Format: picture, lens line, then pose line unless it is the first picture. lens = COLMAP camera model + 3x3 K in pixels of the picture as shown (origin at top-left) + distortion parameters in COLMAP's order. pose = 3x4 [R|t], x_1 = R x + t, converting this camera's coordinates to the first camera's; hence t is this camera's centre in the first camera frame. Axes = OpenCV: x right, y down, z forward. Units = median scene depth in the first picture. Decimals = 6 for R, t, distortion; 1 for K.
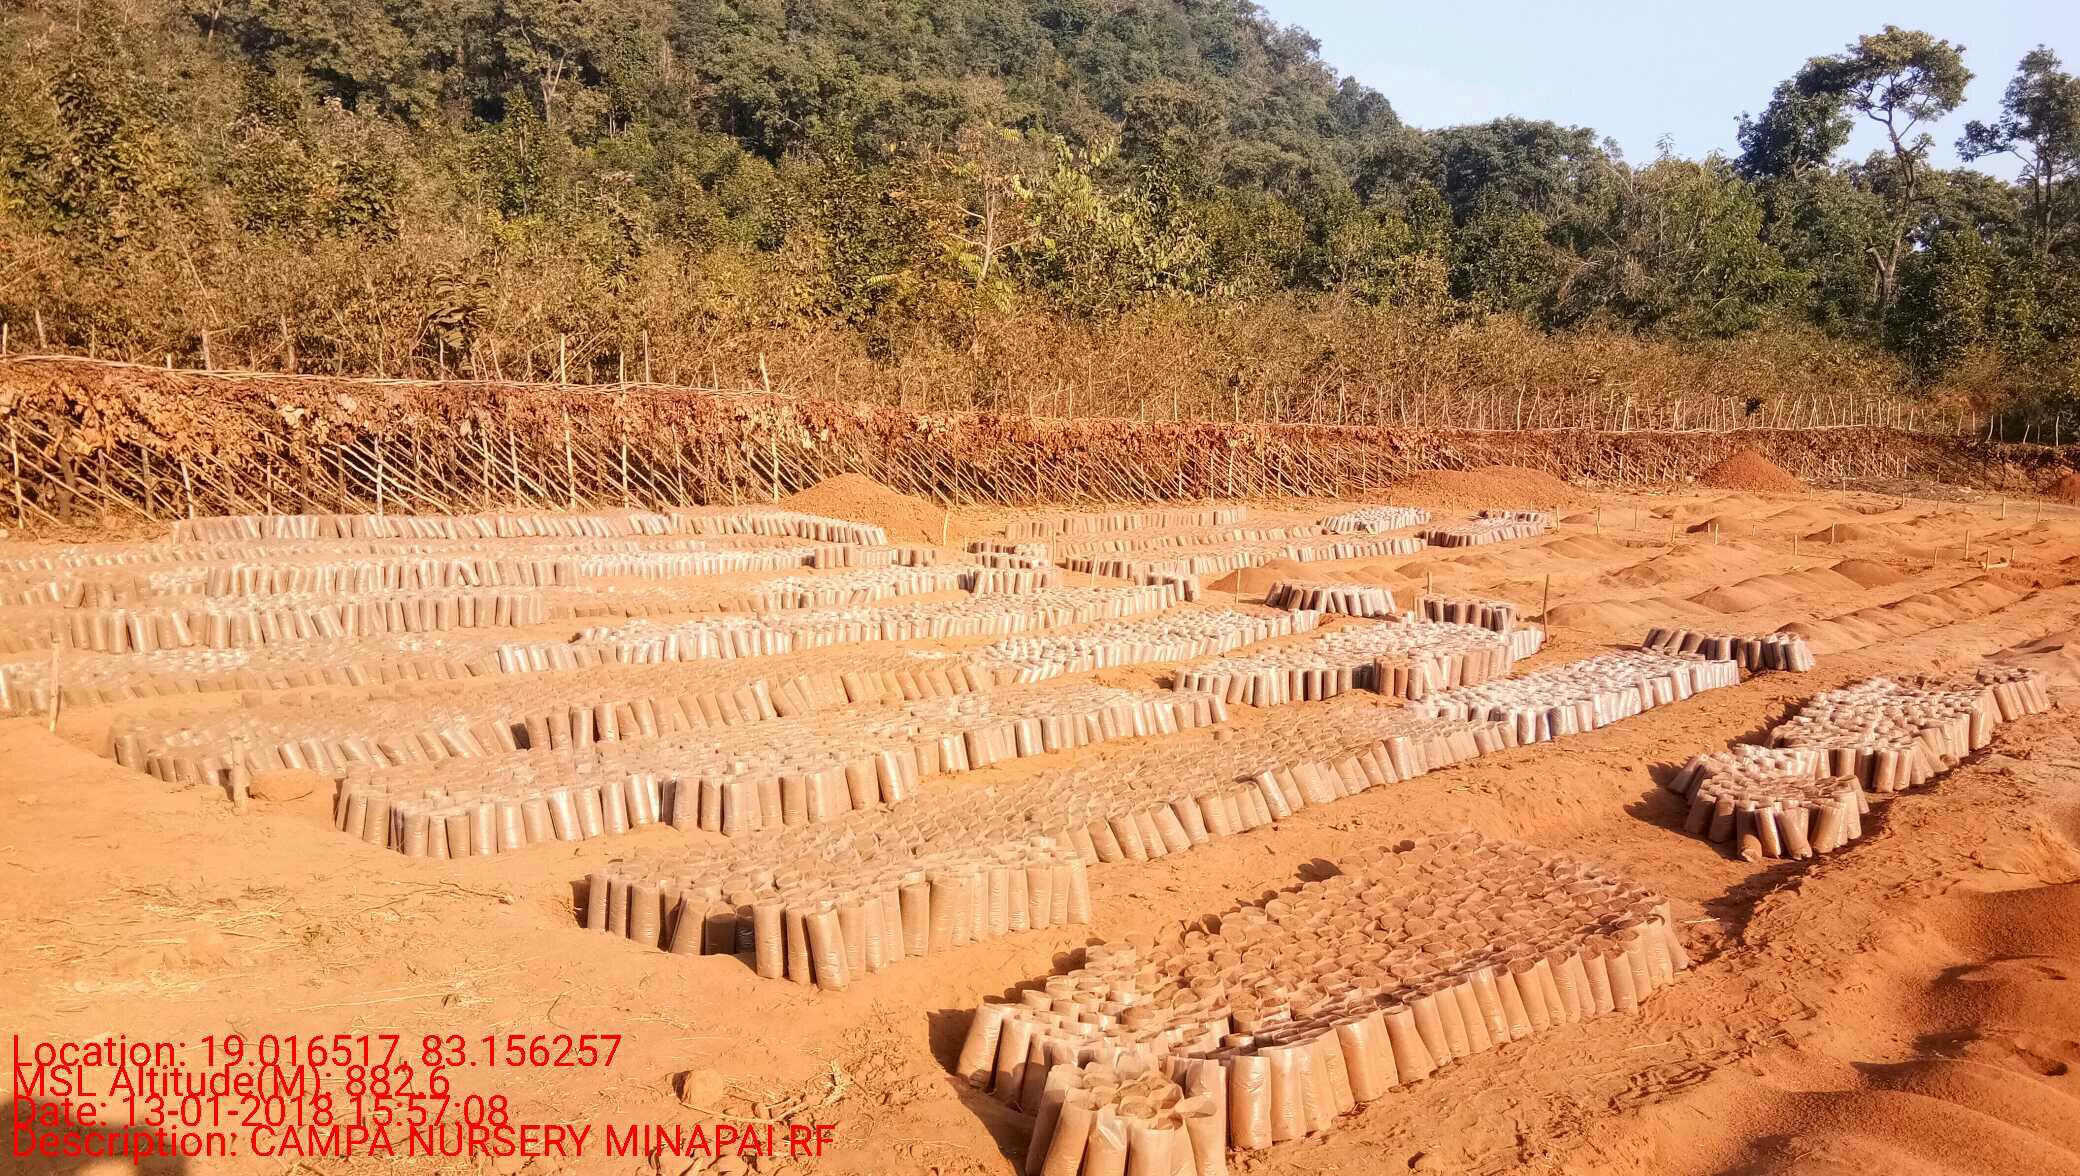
lens RADIAL K [[1636.2, 0, 1020.2], [0, 1636.2, 604.3], [0, 0, 1]] dist [0.067256, -0.099397]
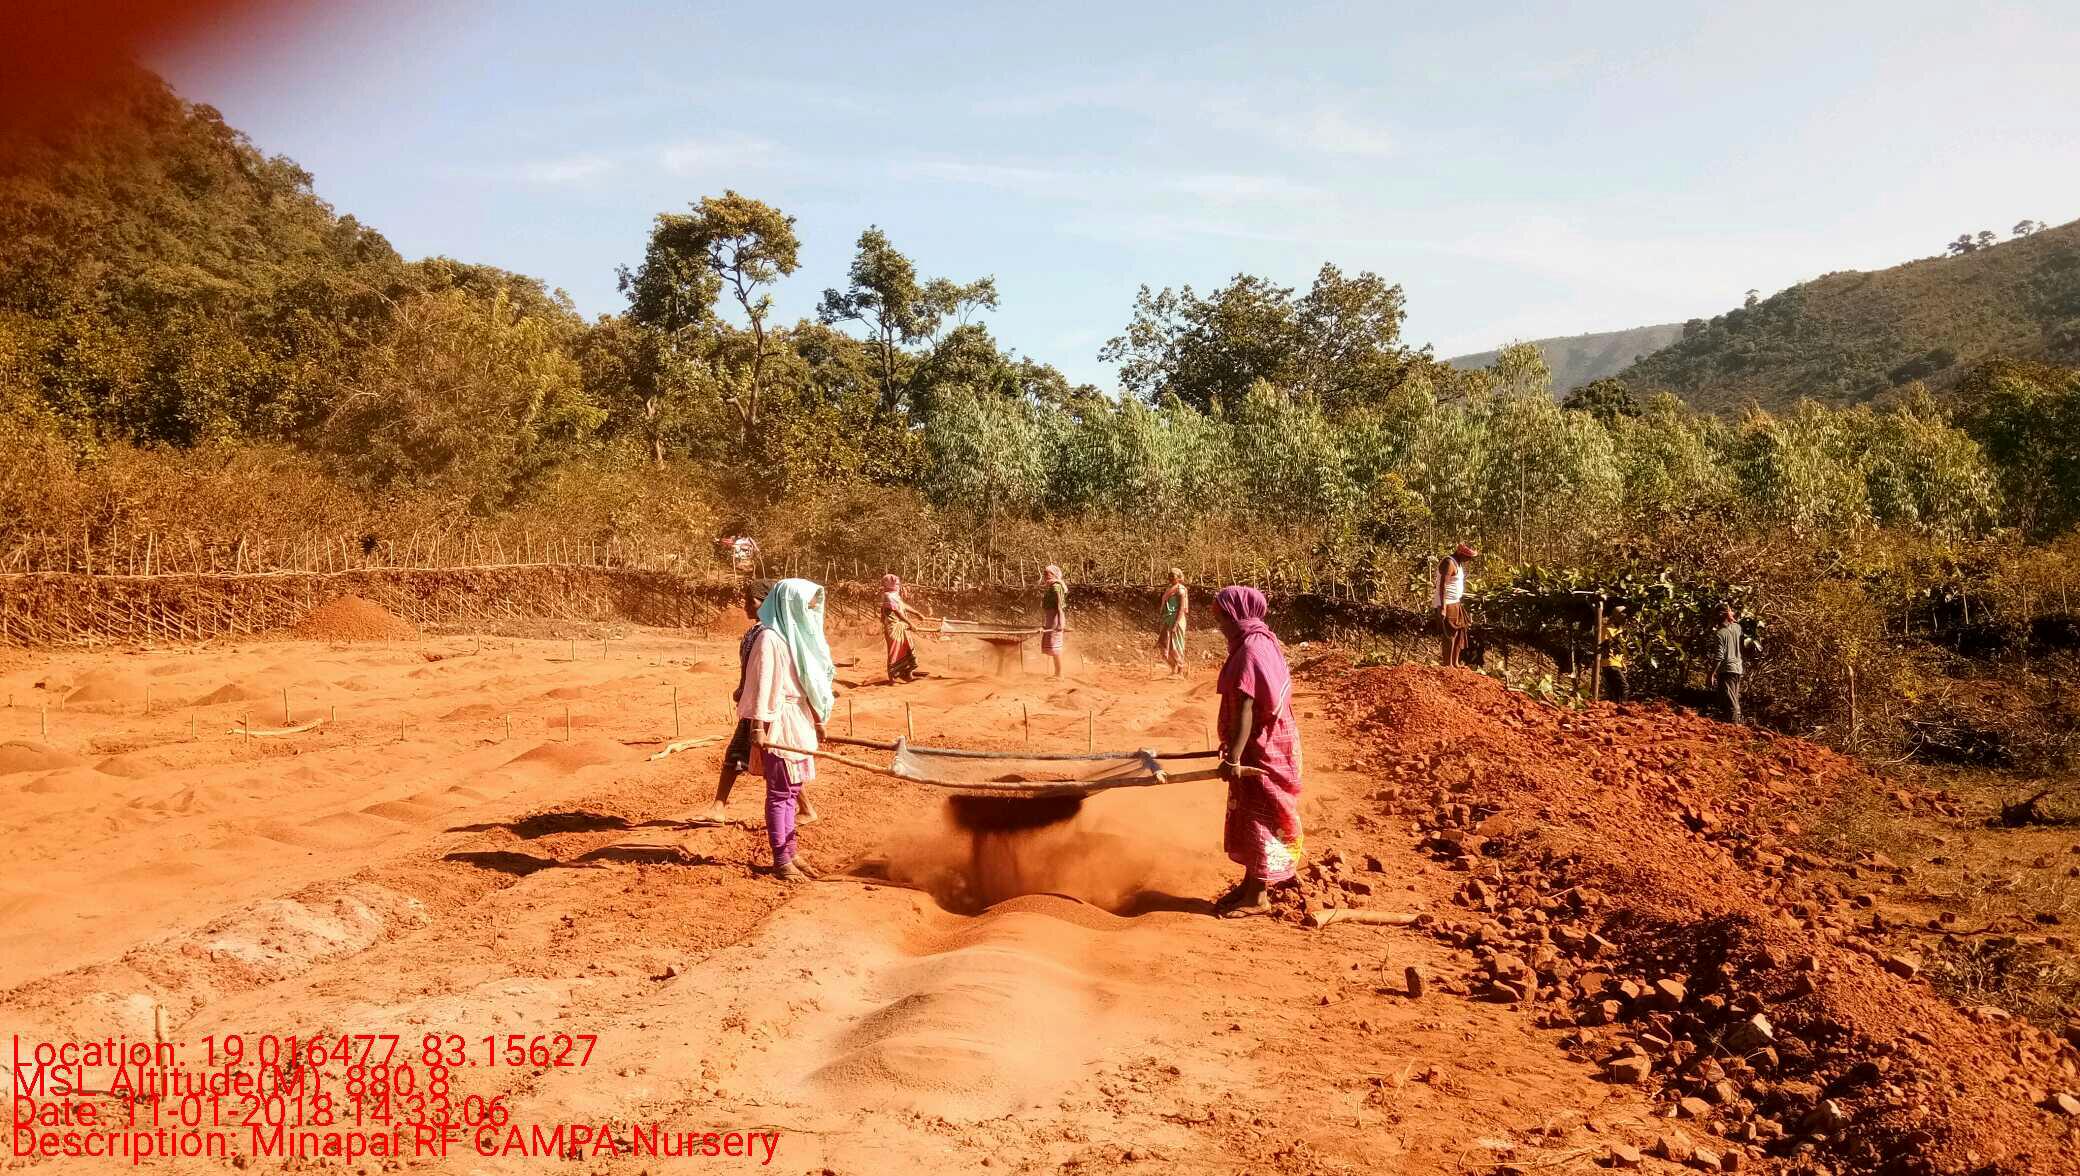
lens RADIAL K [[1607.8, 0, 1027.4], [0, 1607.8, 601.8], [0, 0, 1]] dist [0.110635, -0.152812]
pose [[0.849321, -0.034434, 0.526753, 0.126084], [0.081444, 0.994470, -0.066309, -0.001710], [-0.521556, 0.099218, 0.847428, 0.038156]]
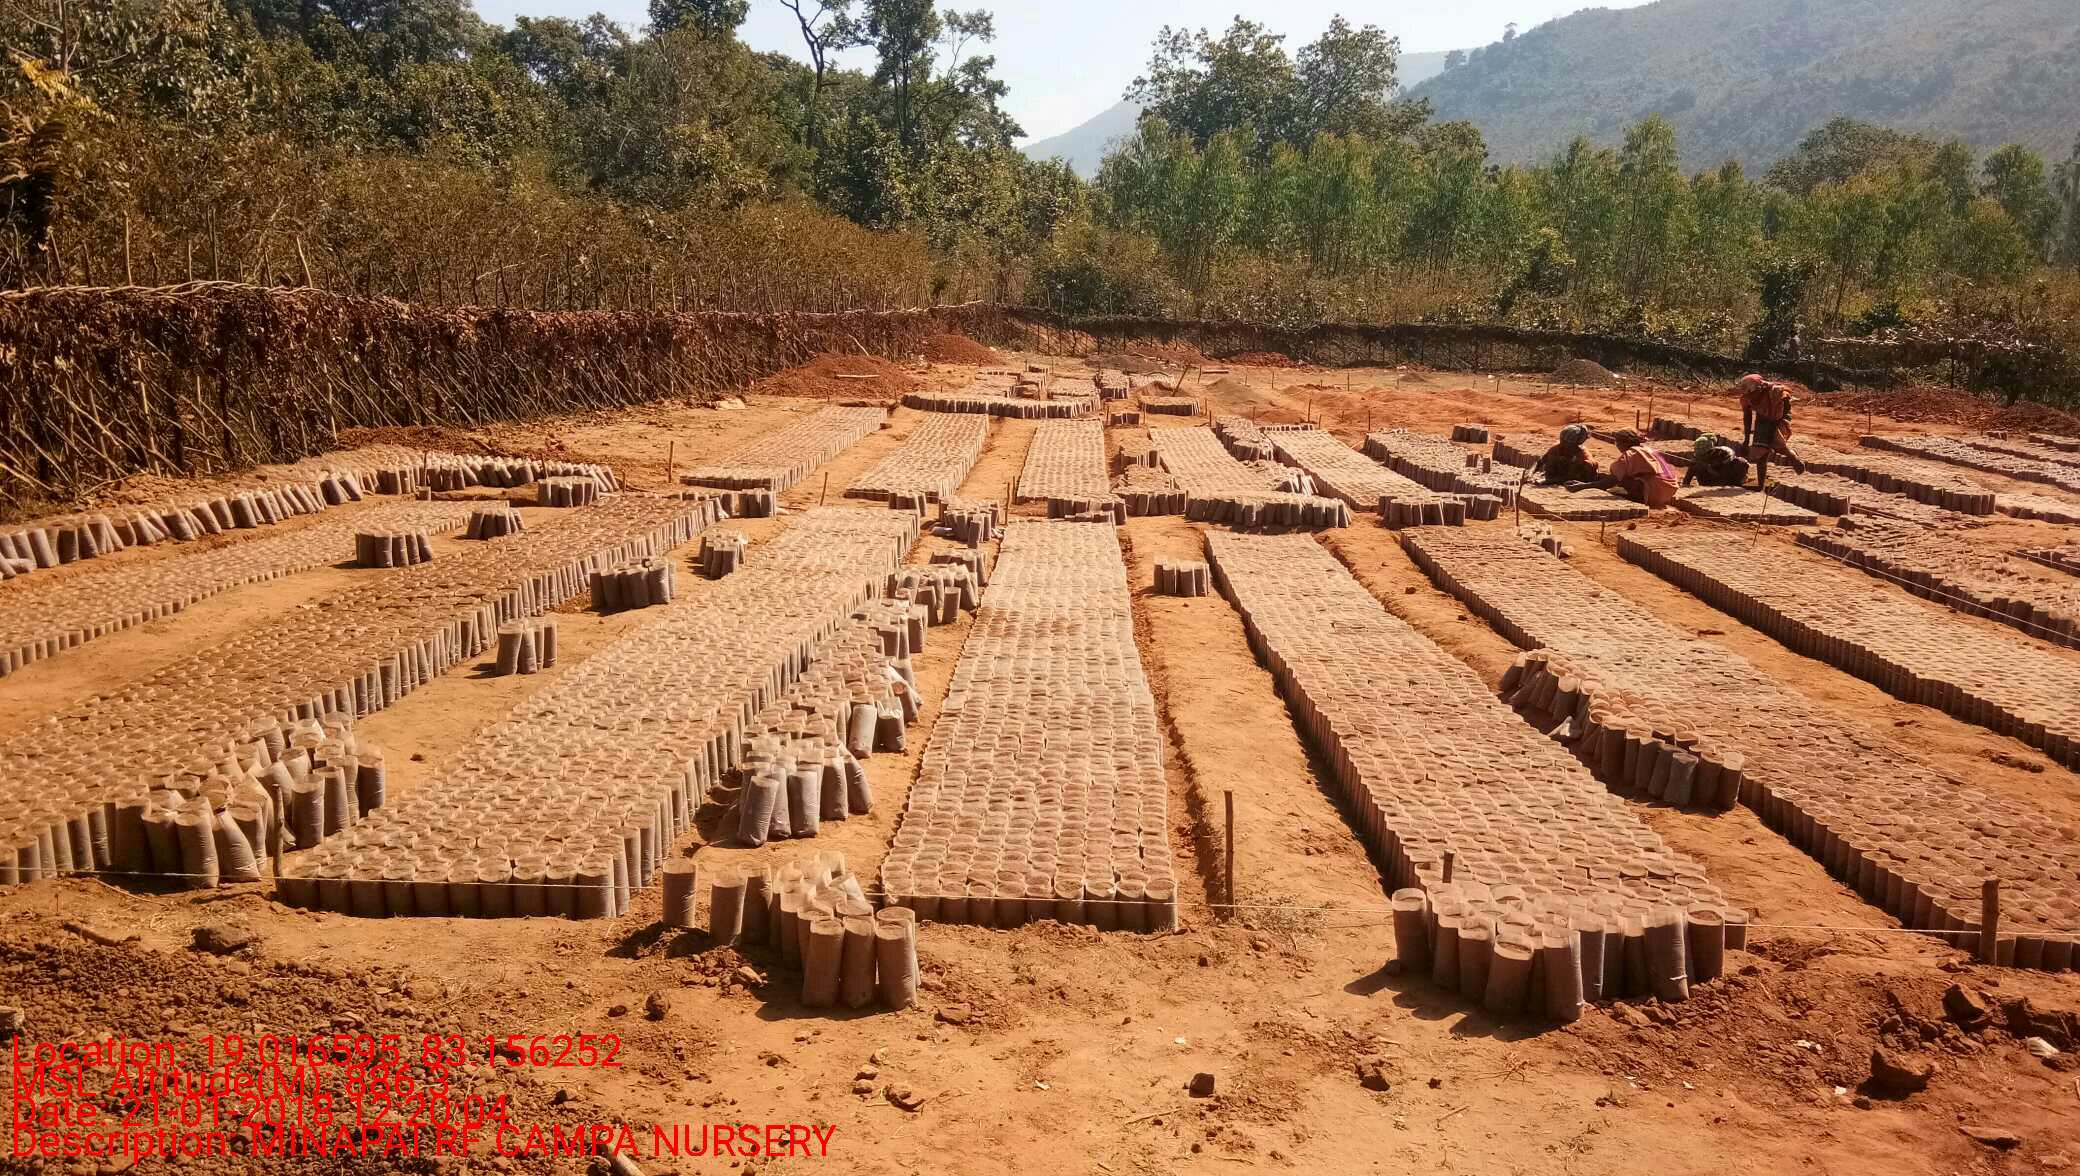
lens RADIAL K [[1607.8, 0, 1029.9], [0, 1607.8, 613.4], [0, 0, 1]] dist [0.110635, -0.152812]
pose [[0.756350, -0.135765, 0.639923, -0.105266], [0.075266, 0.989791, 0.121033, -0.013178], [-0.649822, -0.043378, 0.758847, 0.059692]]
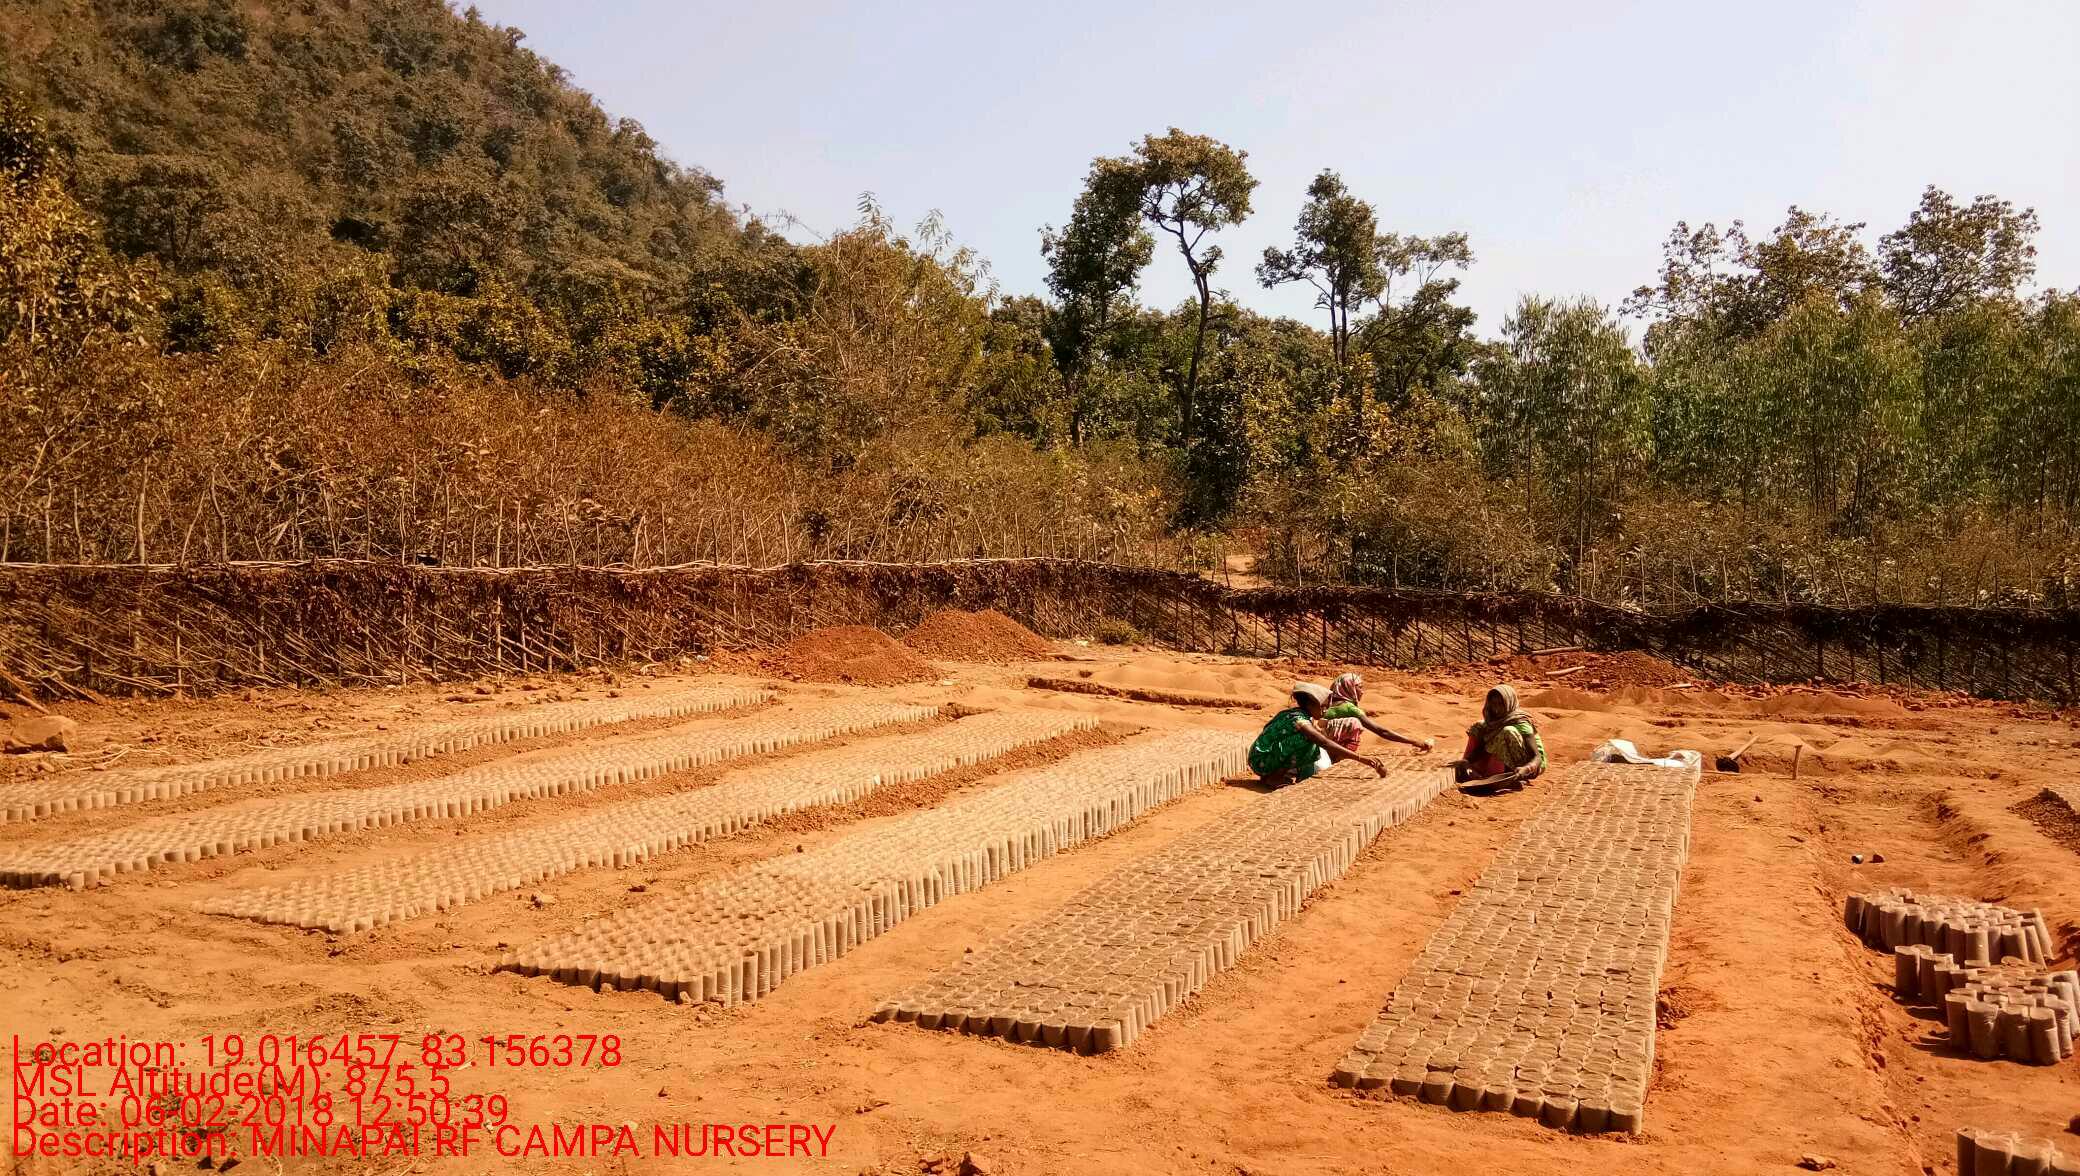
lens RADIAL K [[1607.8, 0, 1031.1], [0, 1607.8, 592.2], [0, 0, 1]] dist [0.110635, -0.152812]
pose [[0.943808, -0.015270, 0.330142, 0.145687], [0.045705, 0.995364, -0.084622, -0.020305], [-0.327319, 0.094956, 0.940131, 0.198648]]
